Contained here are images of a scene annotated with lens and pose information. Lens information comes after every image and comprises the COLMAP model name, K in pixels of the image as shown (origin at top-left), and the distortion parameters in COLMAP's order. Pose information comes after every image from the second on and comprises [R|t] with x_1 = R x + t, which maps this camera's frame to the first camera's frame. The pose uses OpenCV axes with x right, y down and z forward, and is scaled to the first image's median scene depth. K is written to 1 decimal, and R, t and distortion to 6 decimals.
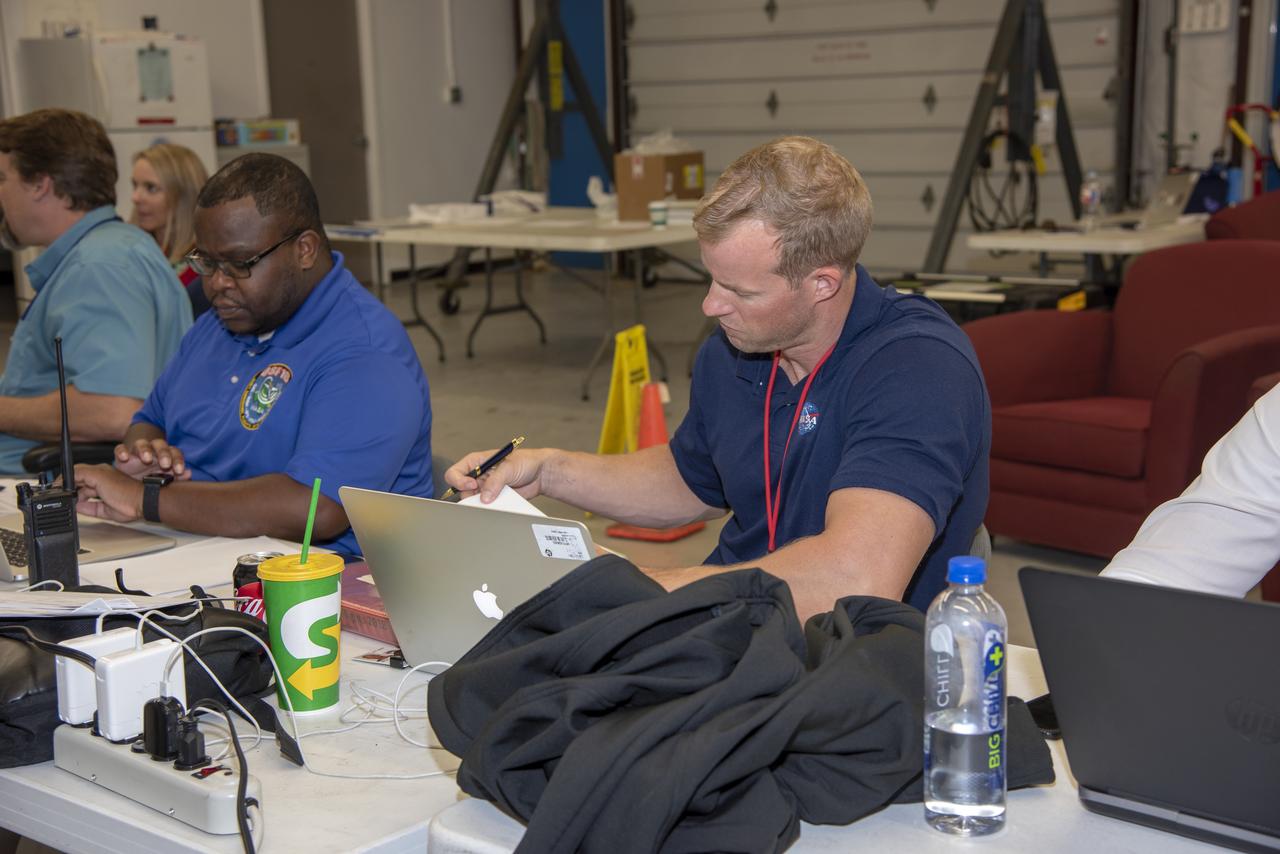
lens RADIAL K [[1940.7, 0, 640.0], [0, 1940.7, 427.0], [0, 0, 1]] dist [0.253601, 0.395515]
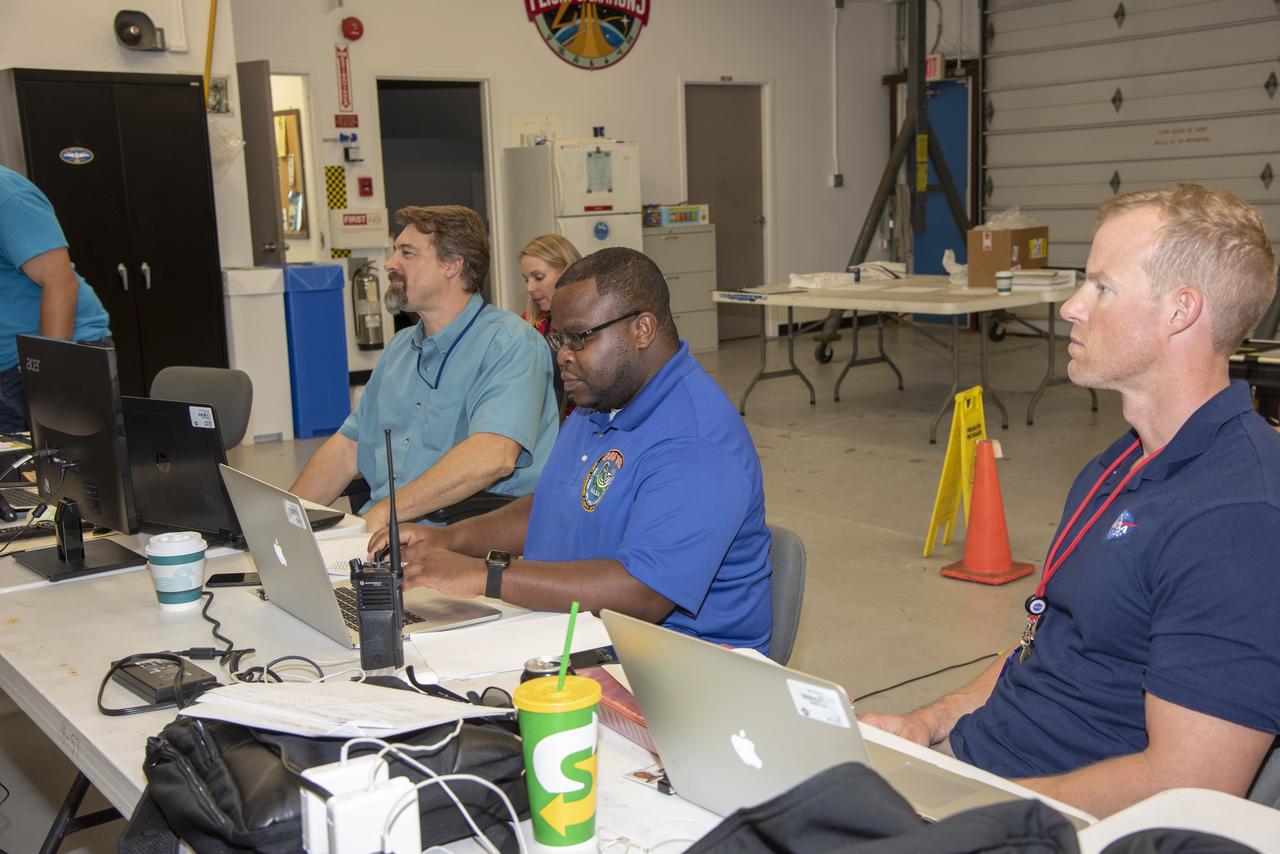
lens RADIAL K [[1538.4, 0, 640.0], [0, 1538.4, 427.0], [0, 0, 1]] dist [0.153840, 0.047190]
pose [[0.974233, 0.027077, -0.223912, 0.006912], [-0.028866, 0.999572, -0.004723, -0.011963], [0.223689, 0.011065, 0.974598, 0.055295]]
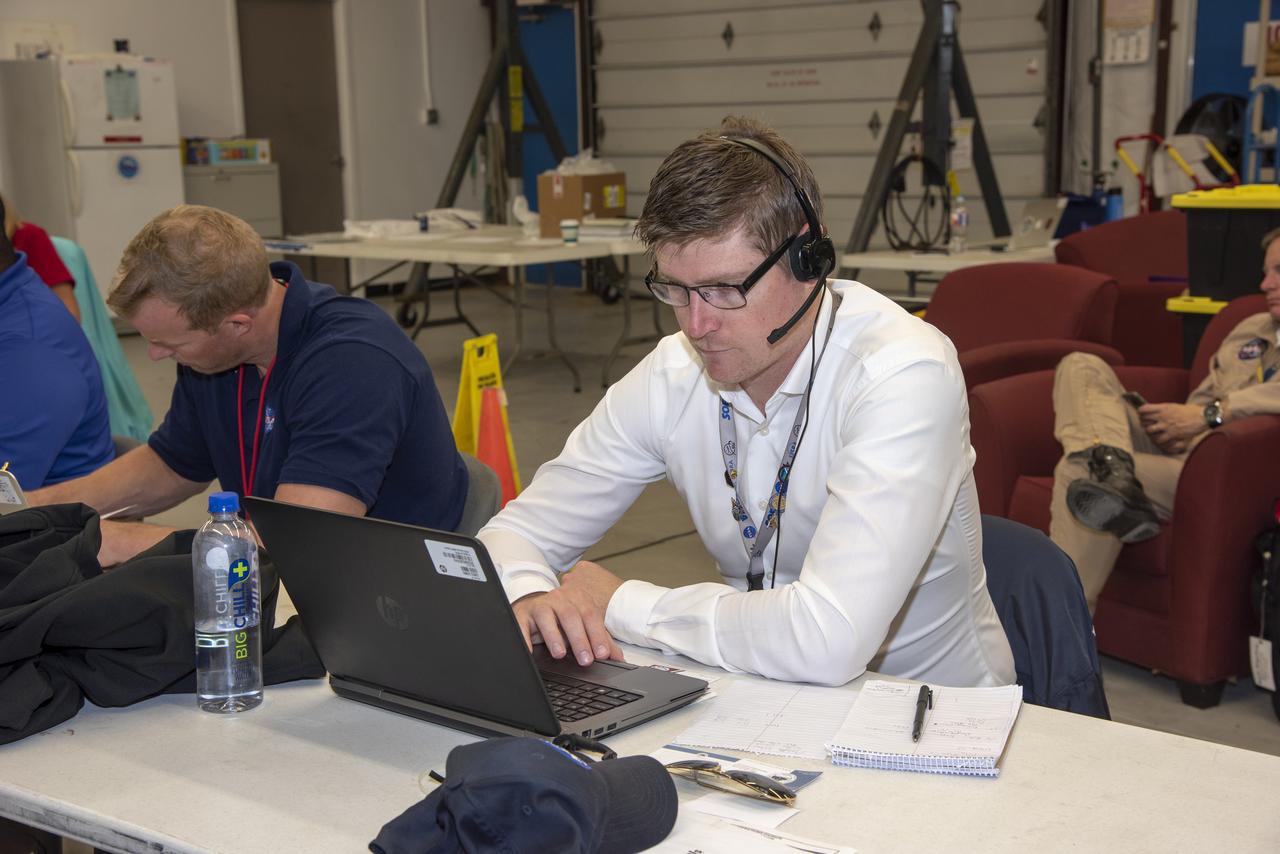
lens RADIAL K [[1940.7, 0, 640.0], [0, 1940.7, 427.0], [0, 0, 1]] dist [0.253601, 0.395515]
pose [[0.999286, 0.012390, -0.035702, 0.075711], [-0.012765, 0.999866, -0.010286, 0.005426], [0.035569, 0.010735, 0.999310, -0.039916]]
